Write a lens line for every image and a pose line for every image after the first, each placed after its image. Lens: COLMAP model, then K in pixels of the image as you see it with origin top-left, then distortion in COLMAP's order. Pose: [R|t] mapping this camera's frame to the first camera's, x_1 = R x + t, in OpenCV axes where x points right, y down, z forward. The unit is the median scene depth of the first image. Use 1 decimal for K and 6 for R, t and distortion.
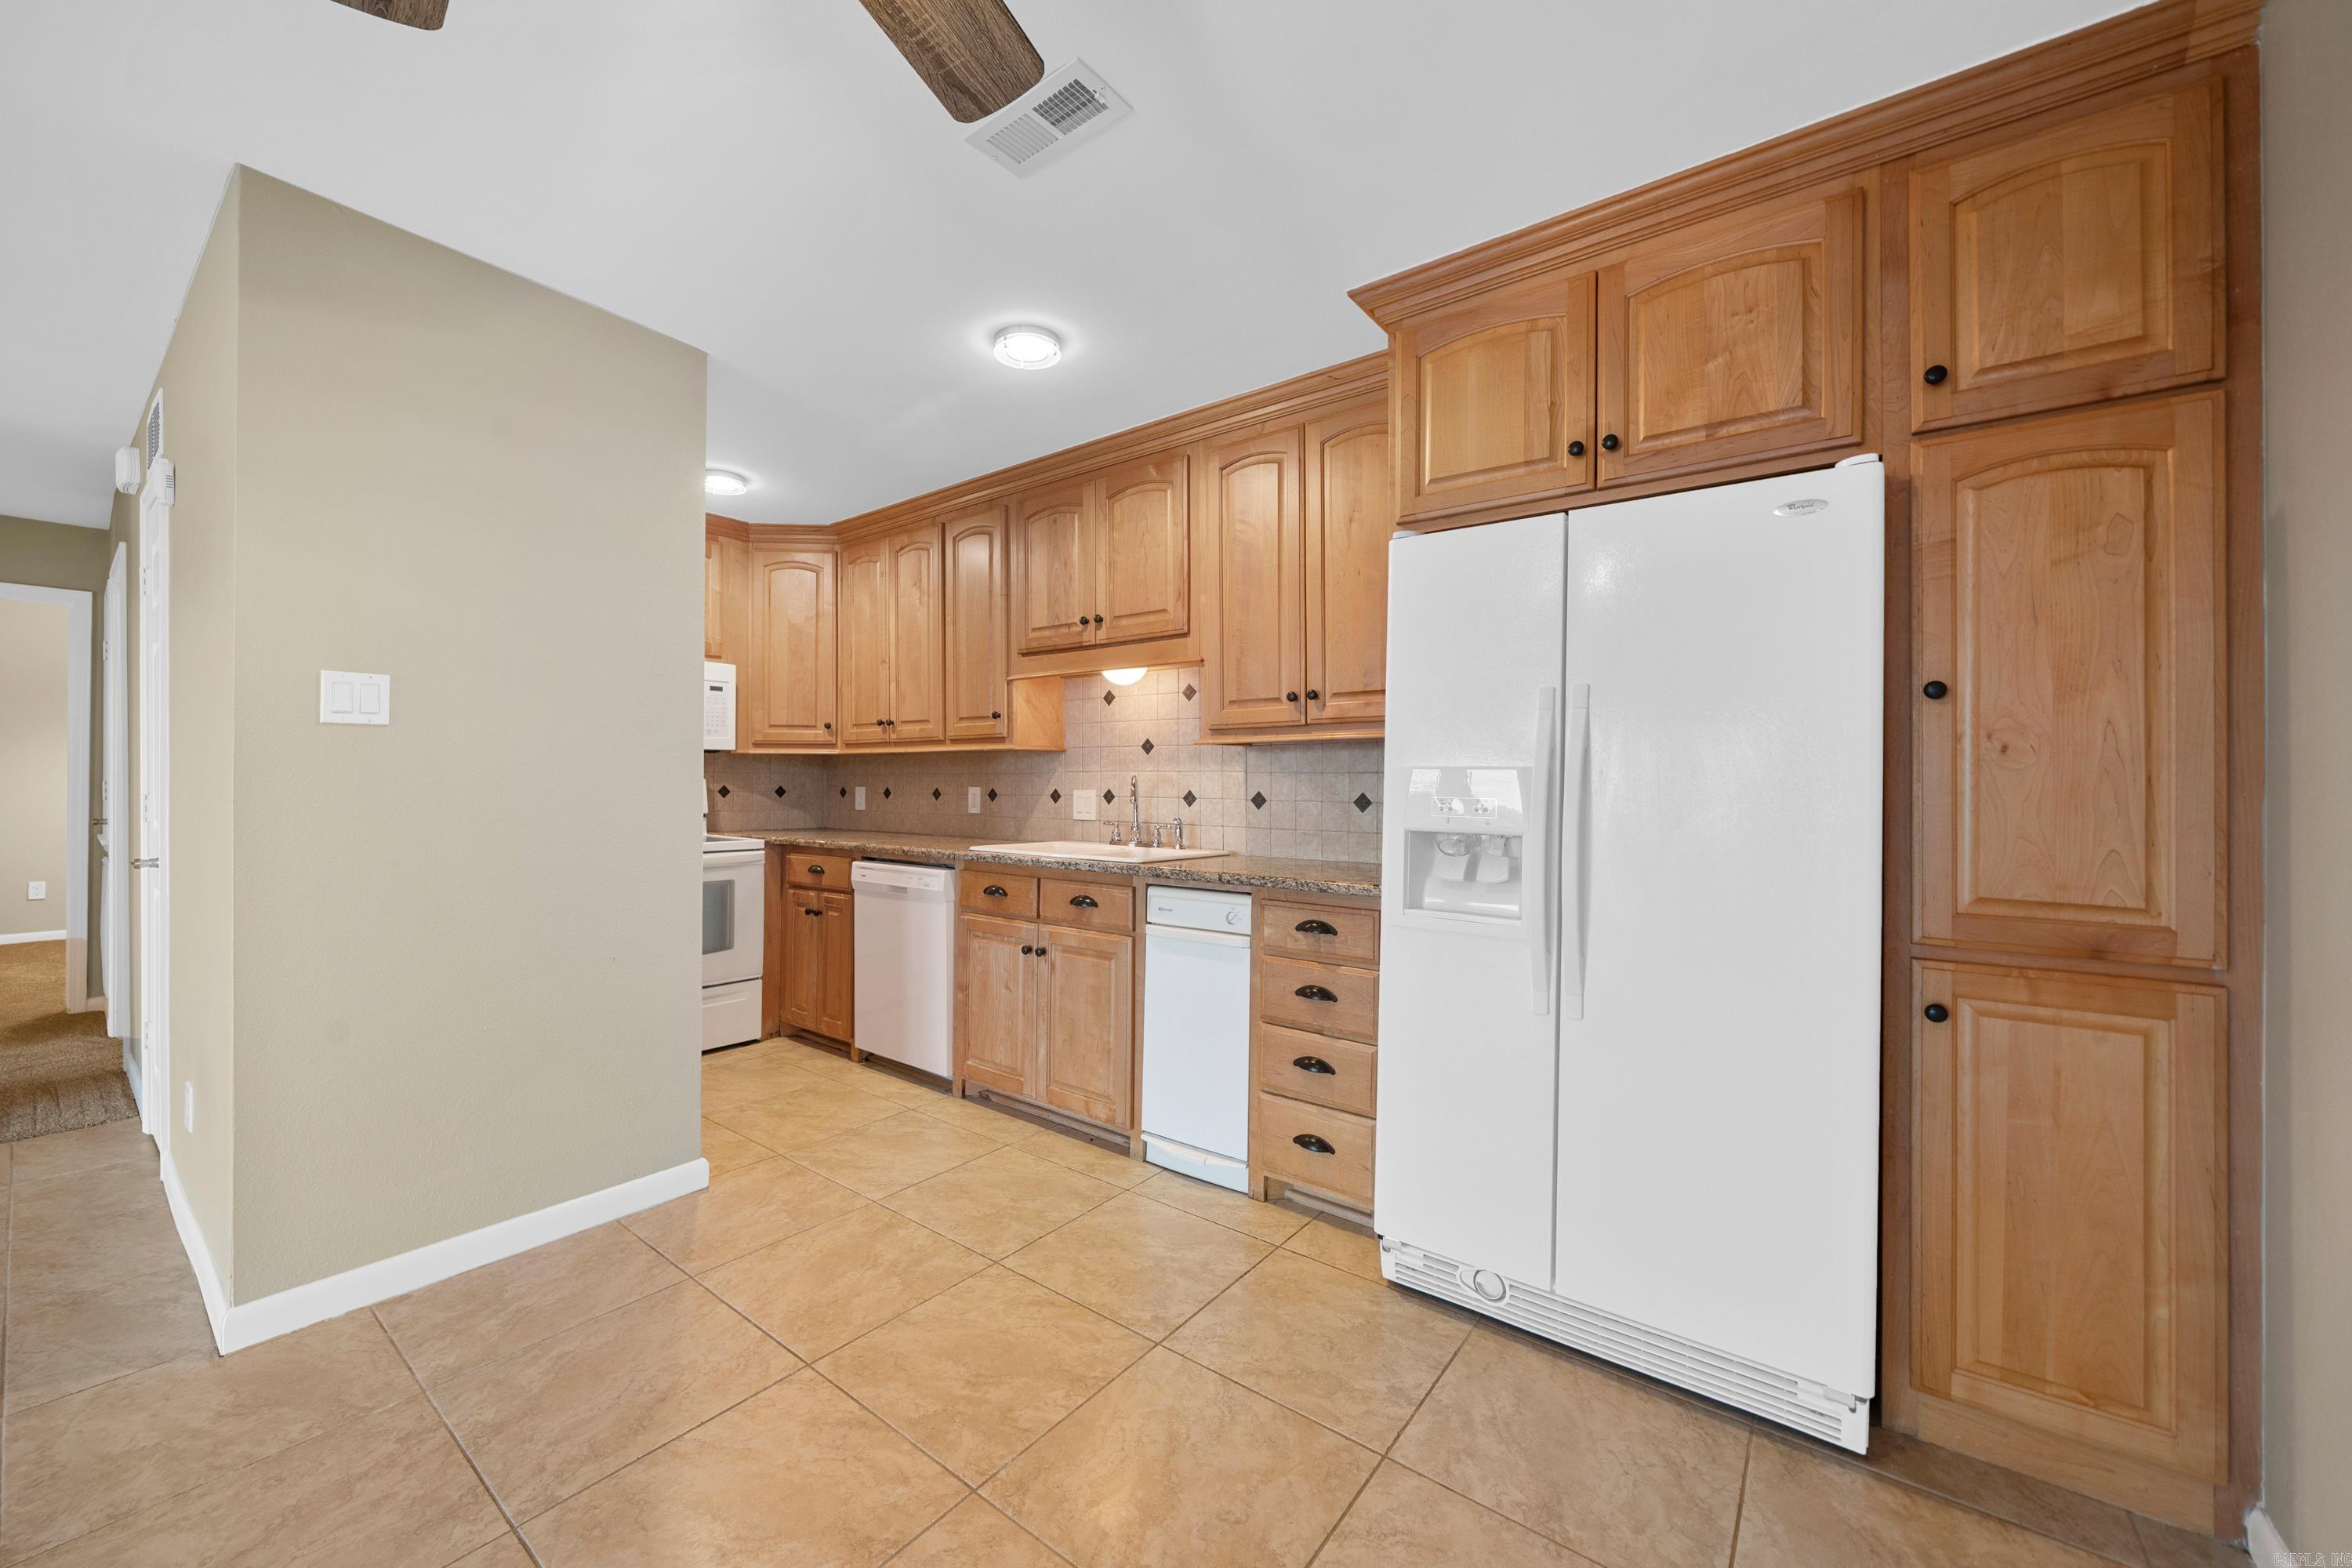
lens RADIAL K [[892.9, 0, 1146.9], [0, 892.9, 777.4], [0, 0, 1]] dist [-0.005912, 0.000563]
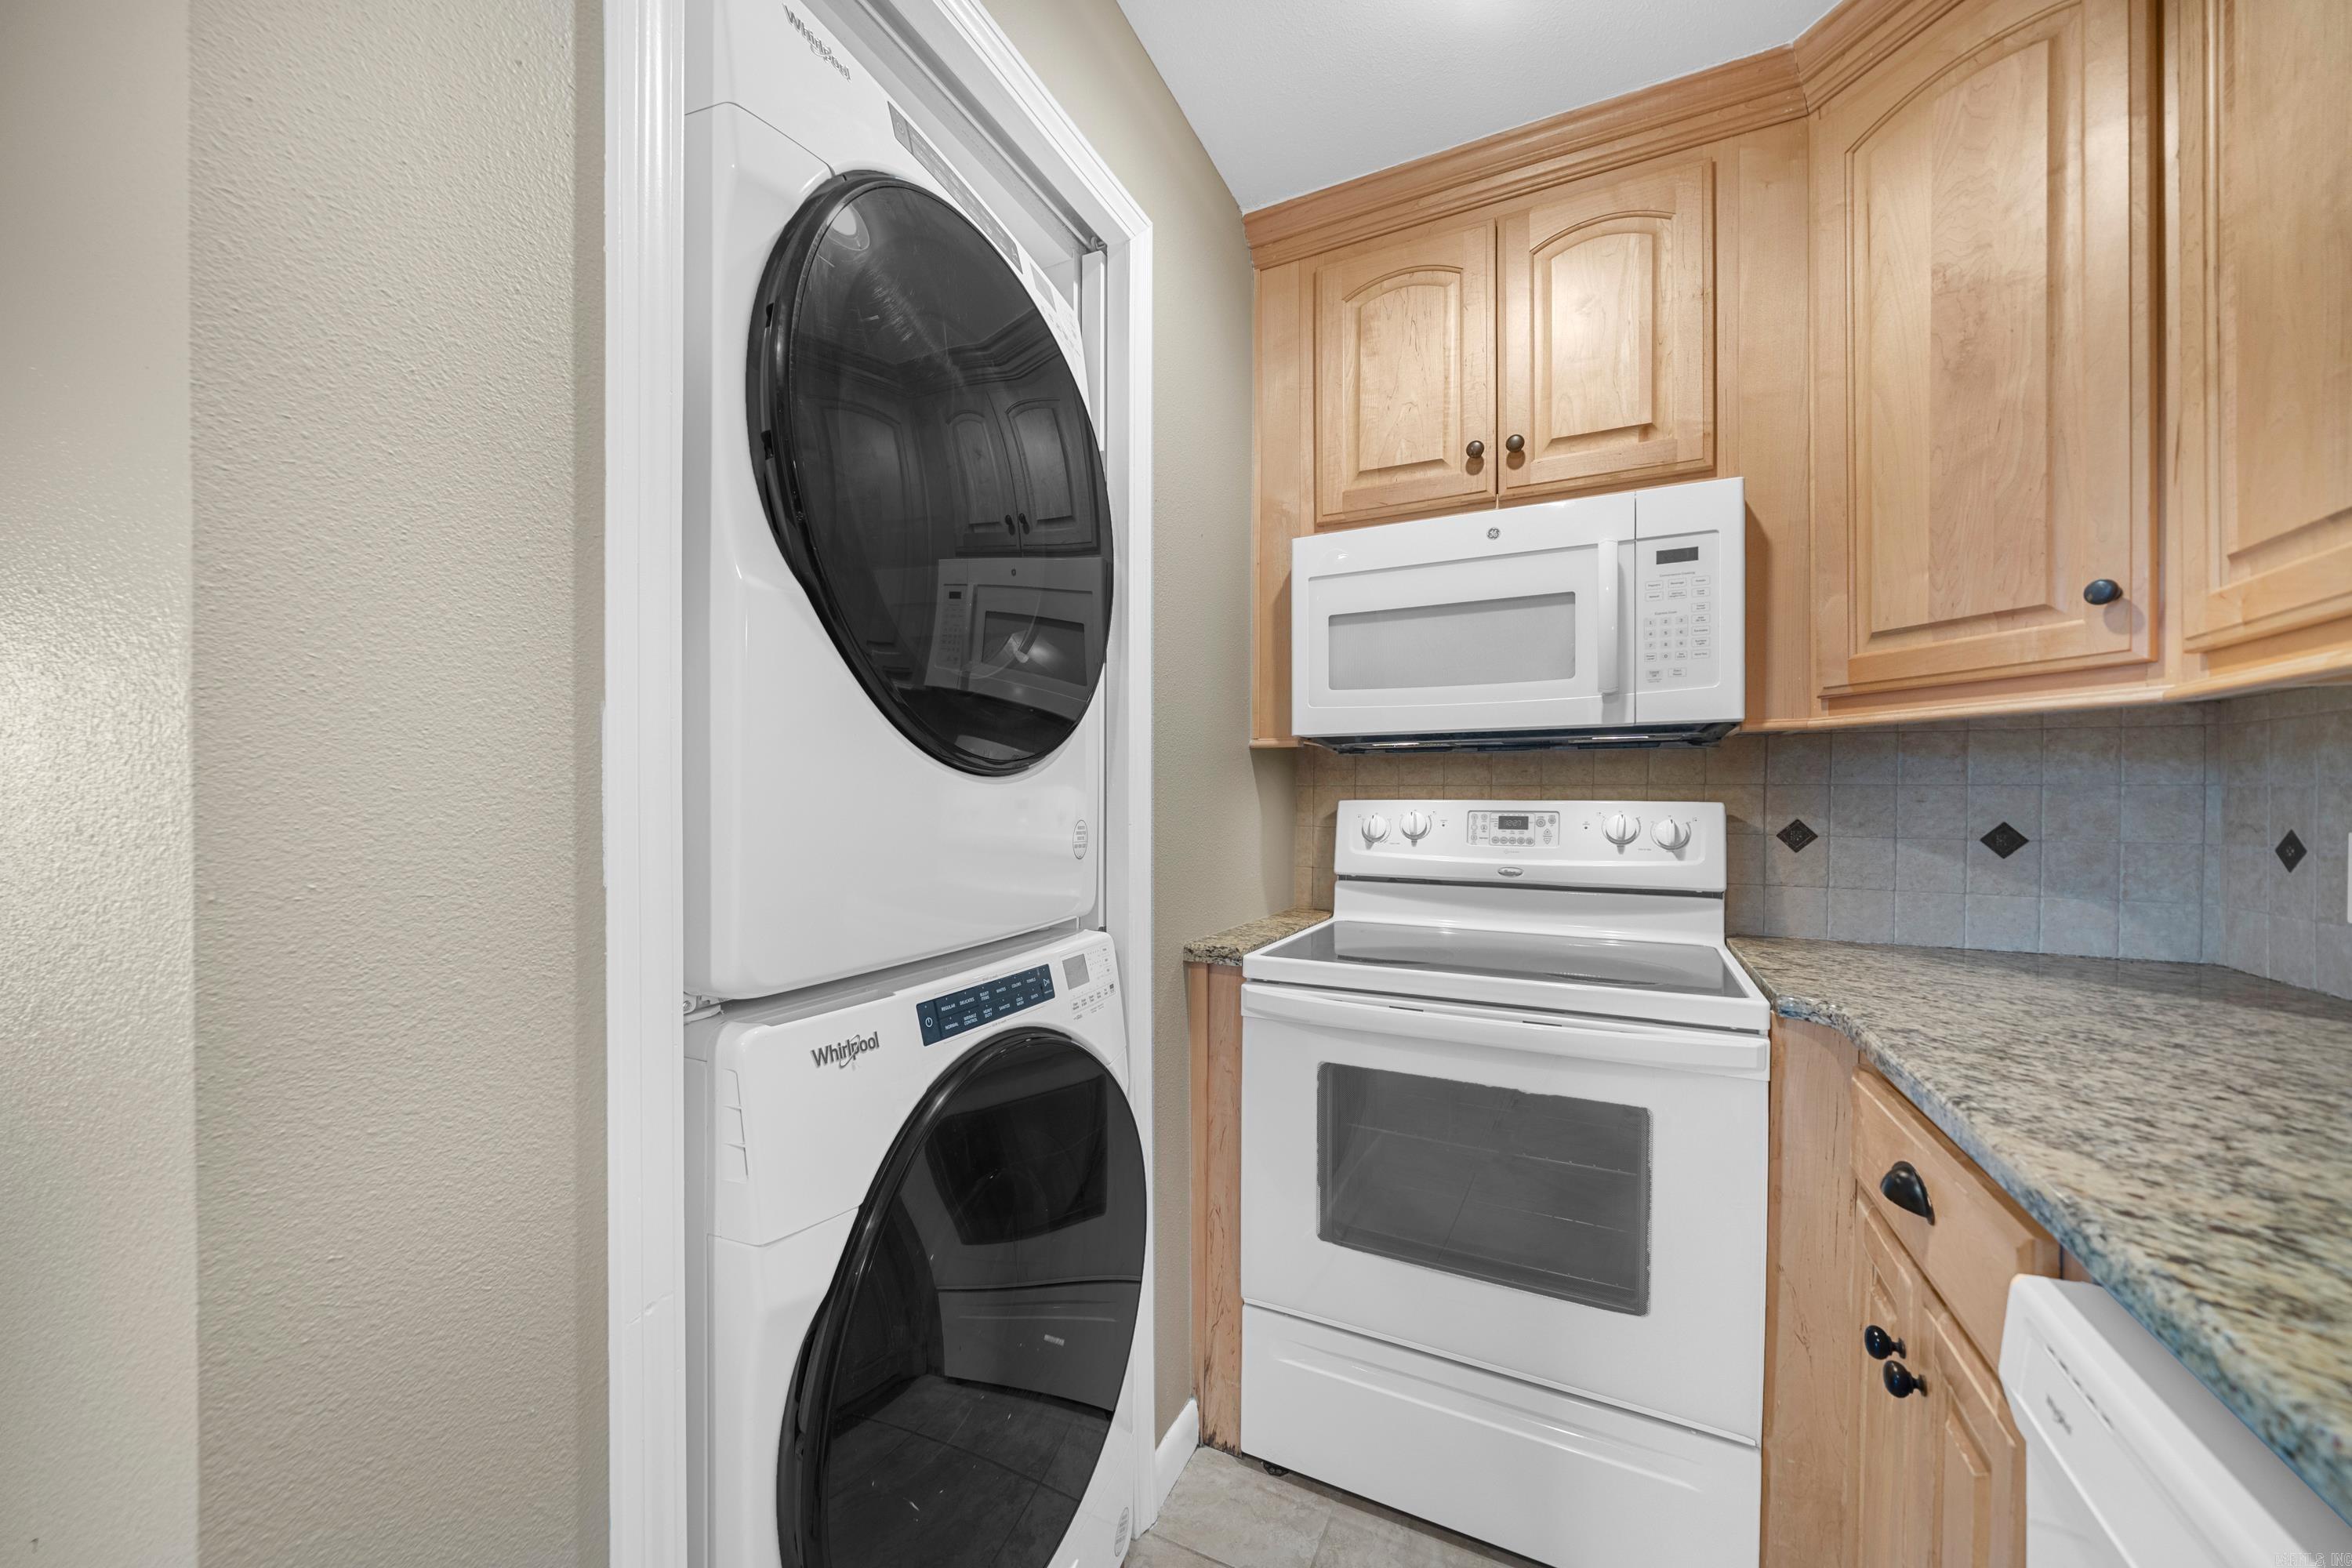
lens RADIAL K [[892.9, 0, 1113.3], [0, 892.9, 807.6], [0, 0, 1]] dist [-0.005912, 0.000563]
pose [[0.176372, 0.000882, -0.984323, -0.211060], [0.004014, 0.999991, 0.001615, 0.002722], [0.984315, -0.004236, 0.176367, 0.907621]]
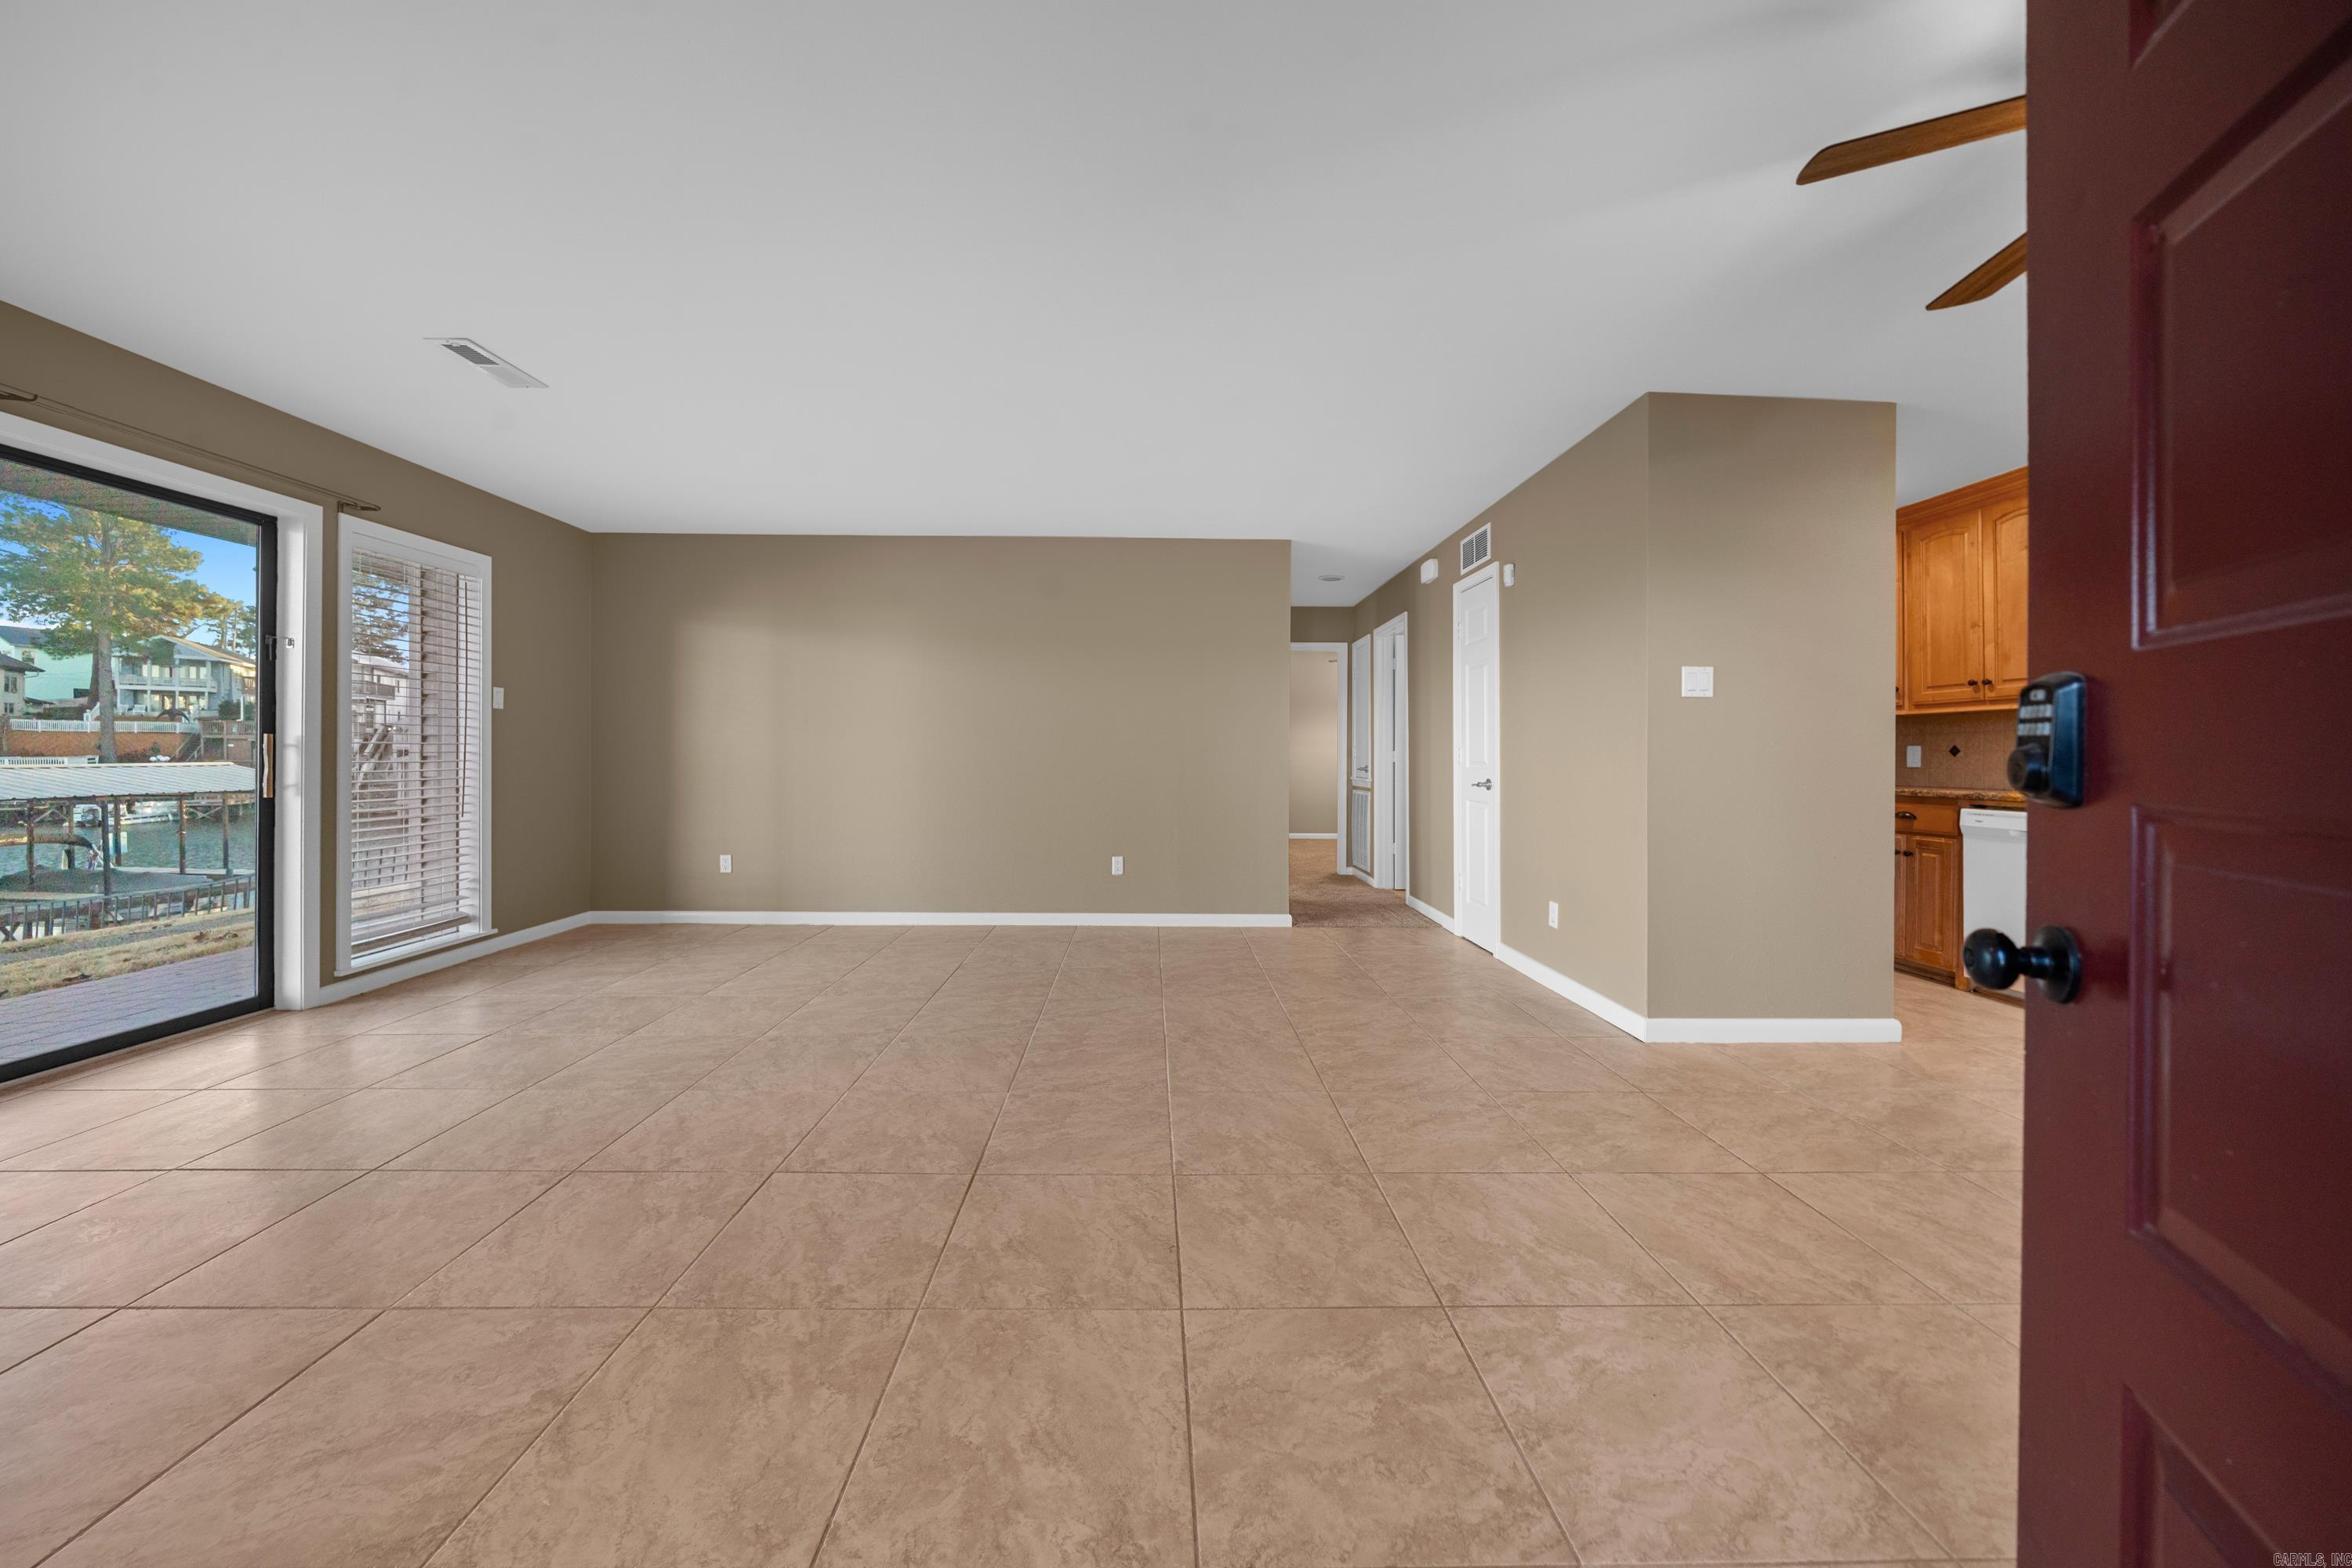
lens RADIAL K [[803.3, 0, 1159.5], [0, 803.3, 764.2], [0, 0, 1]] dist [-0.004988, 0.000094]
pose [[0.630437, 0.003154, -0.776234, -0.214089], [0.004892, 0.999956, 0.008035, 0.029767], [0.776225, -0.008863, 0.630394, -0.467737]]
